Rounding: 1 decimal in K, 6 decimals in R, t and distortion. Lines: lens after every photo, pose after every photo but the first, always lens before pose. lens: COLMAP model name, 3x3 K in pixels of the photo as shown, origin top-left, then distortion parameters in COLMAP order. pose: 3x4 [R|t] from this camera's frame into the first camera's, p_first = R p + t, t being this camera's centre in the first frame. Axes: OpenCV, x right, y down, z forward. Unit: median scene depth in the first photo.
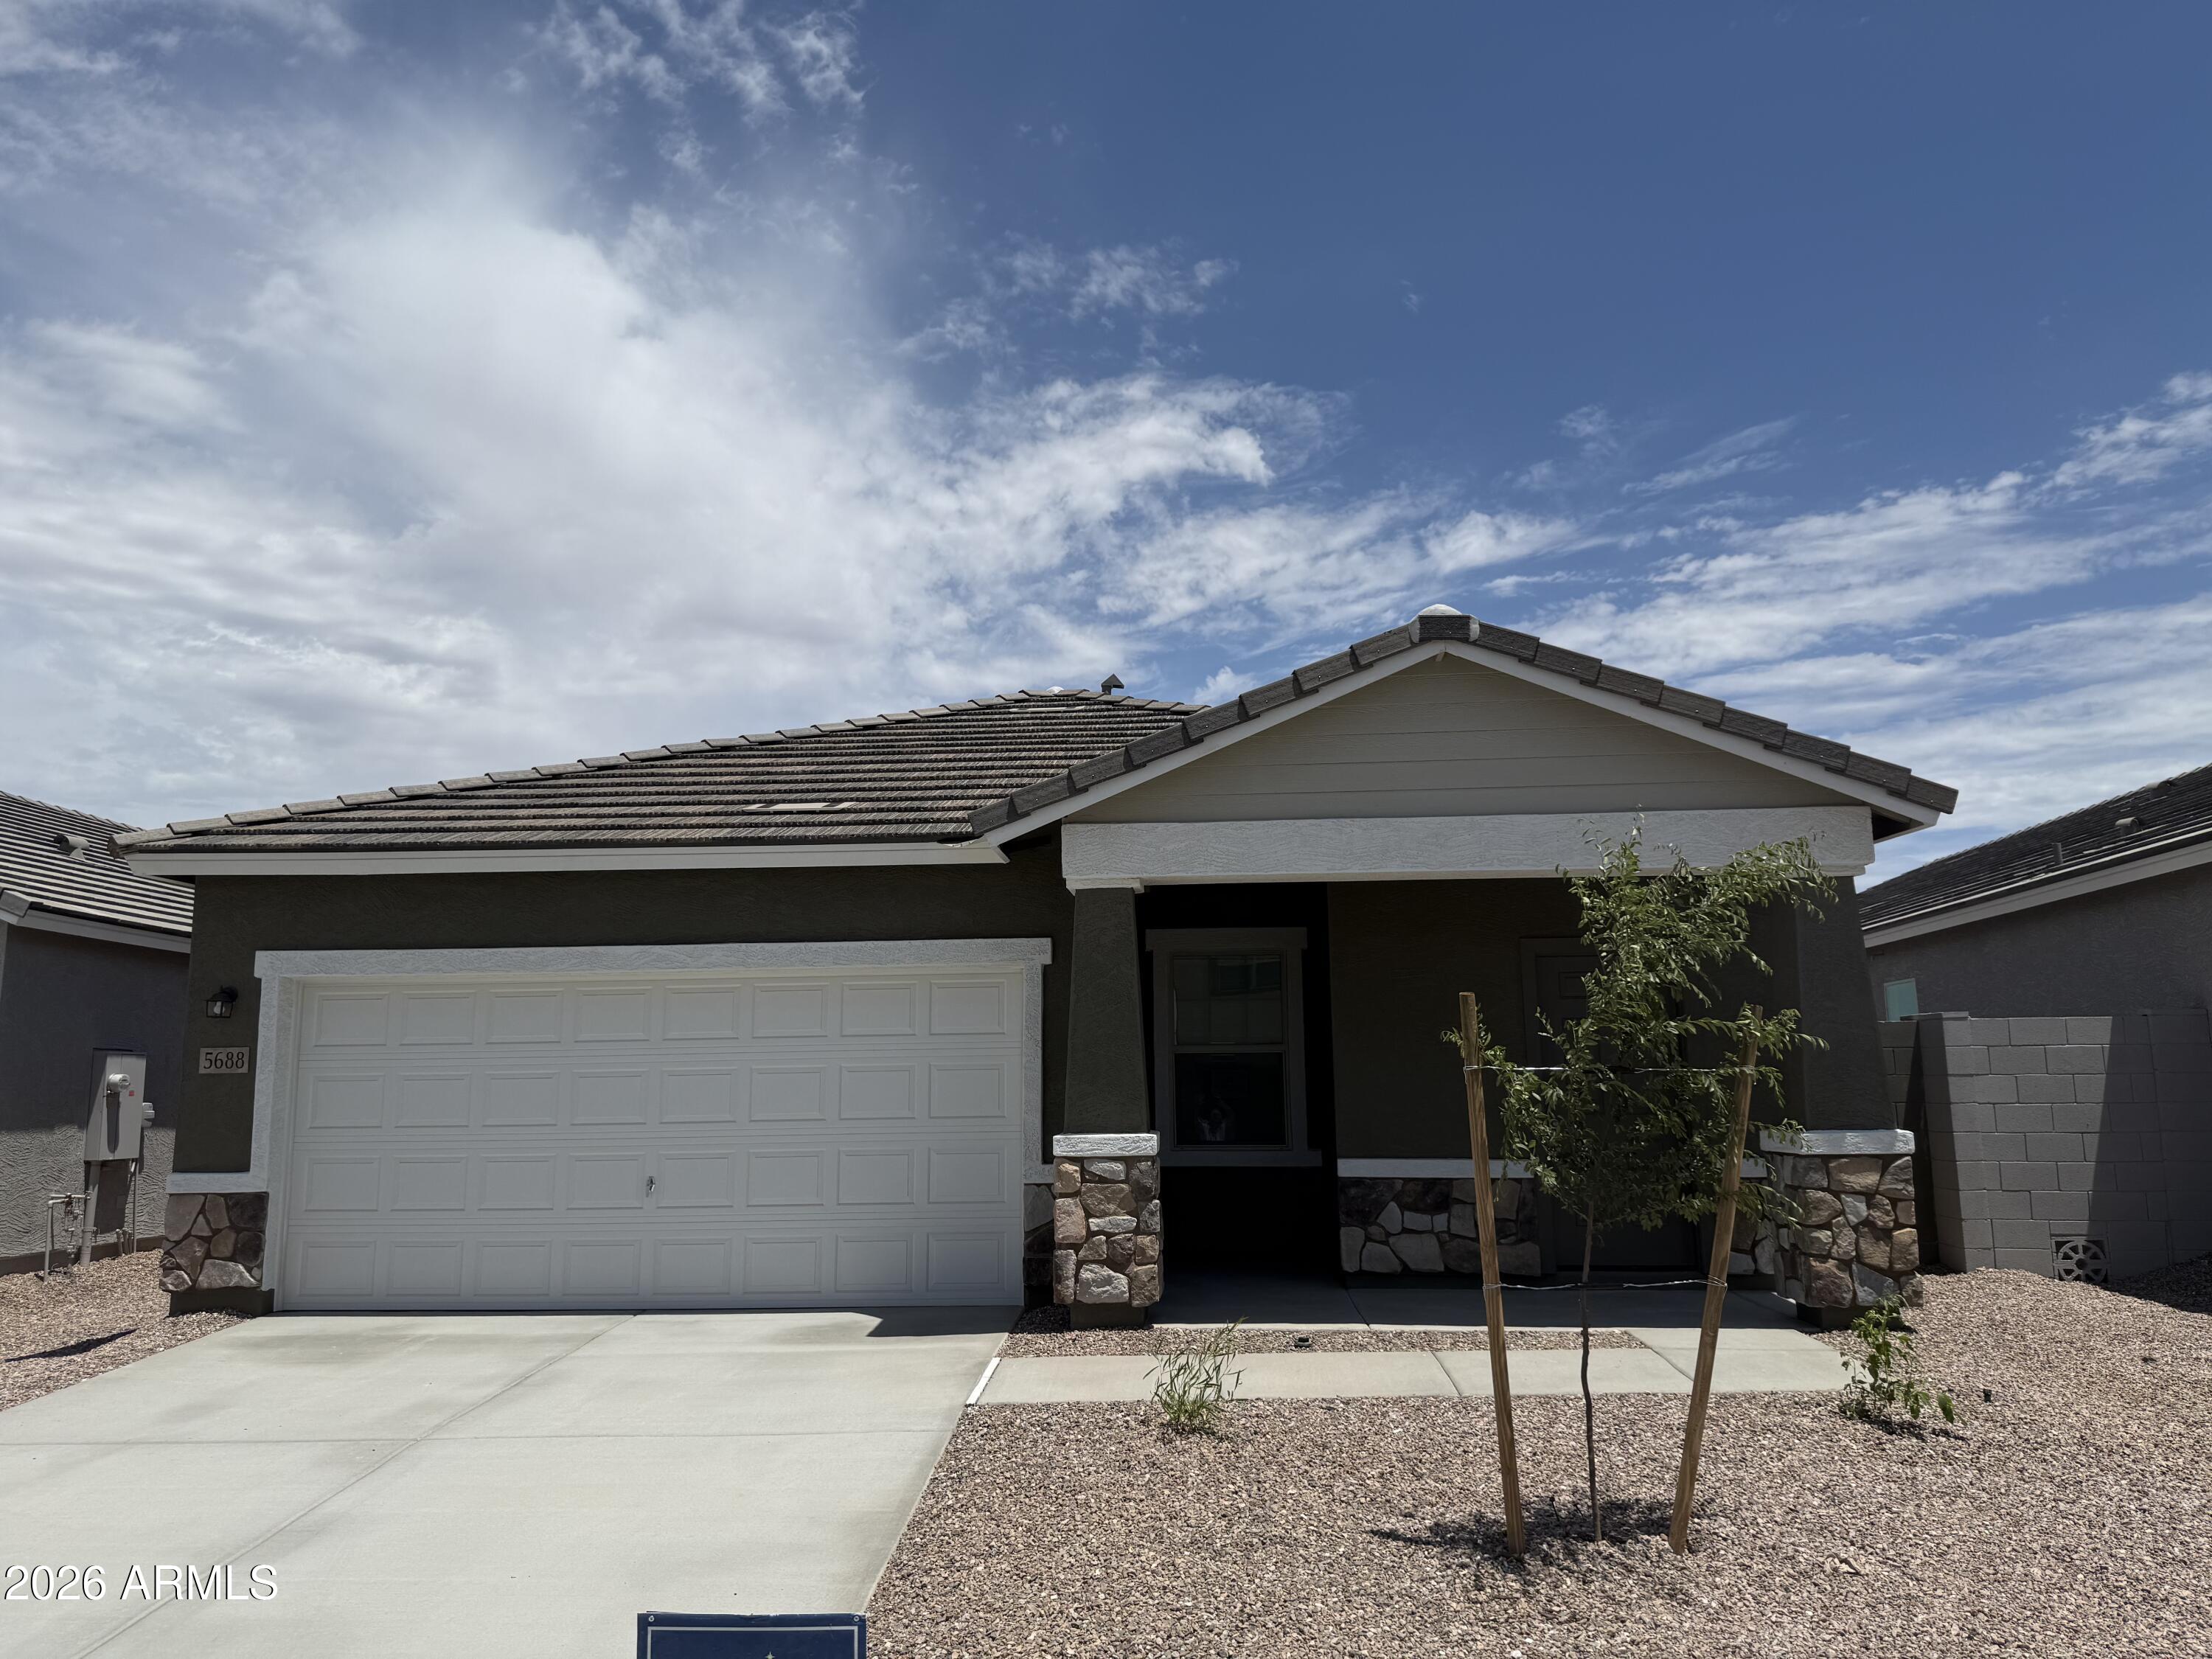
lens RADIAL K [[1528.6, 0, 1093.8], [0, 1528.6, 829.8], [0, 0, 1]] dist [0.040897, -0.021941]
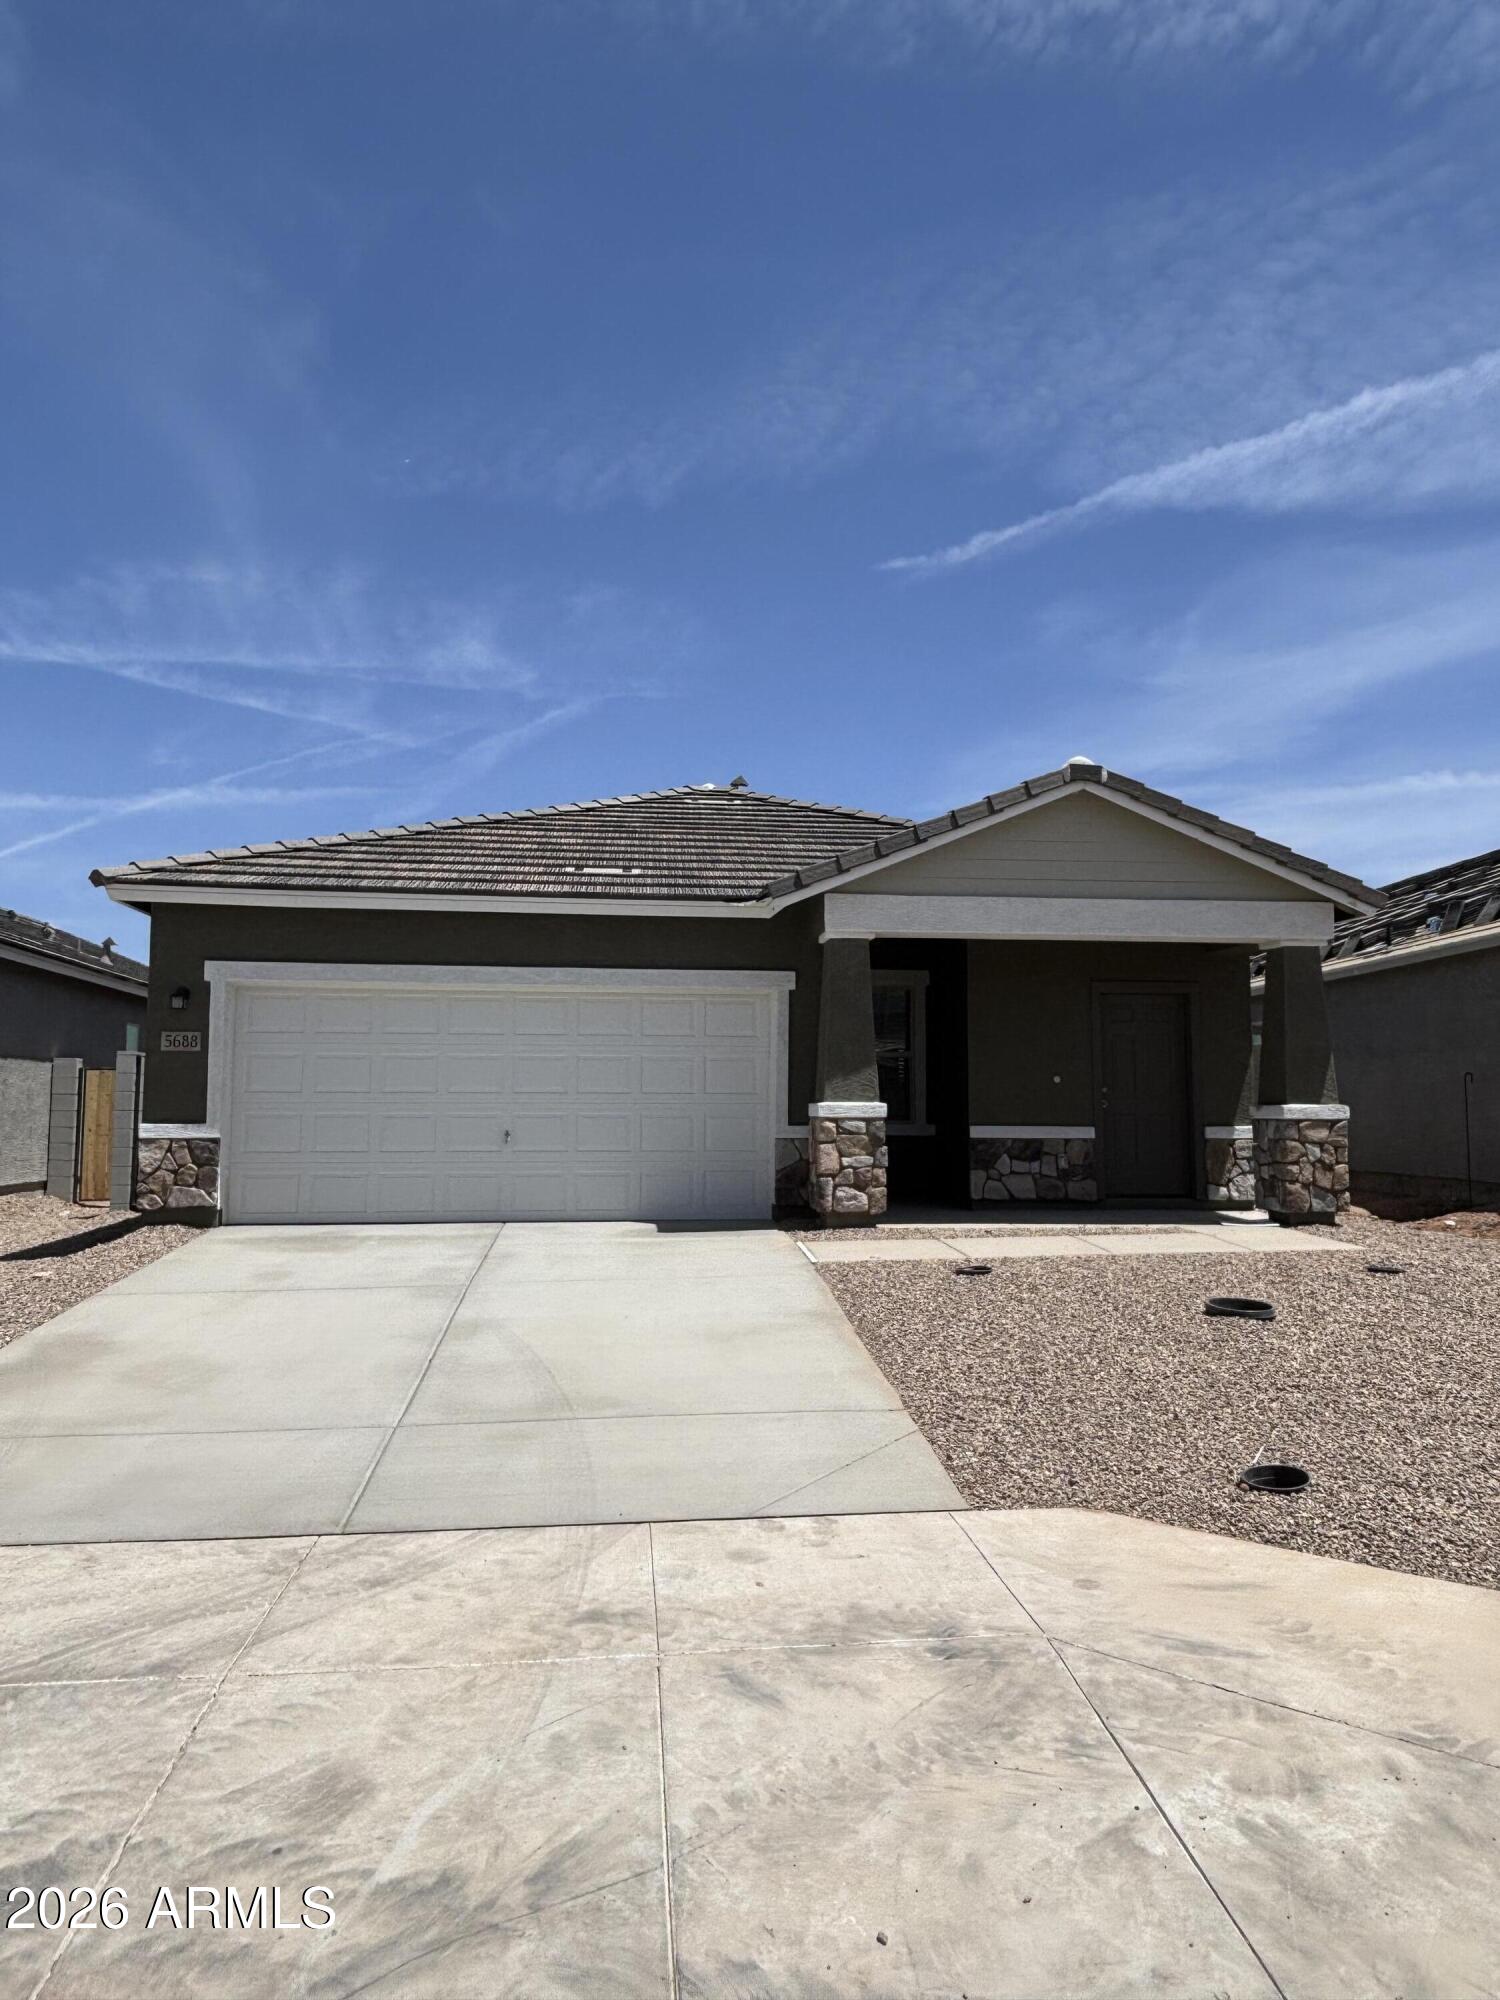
lens RADIAL K [[1280.0, 0, 760.9], [0, 1280.0, 995.4], [0, 0, 1]] dist [0.033549, 0.000636]
pose [[0.984959, 0.029025, 0.170335, -0.281623], [-0.042747, 0.996079, 0.077451, 0.001398], [-0.167420, -0.083567, 0.982338, -0.194377]]
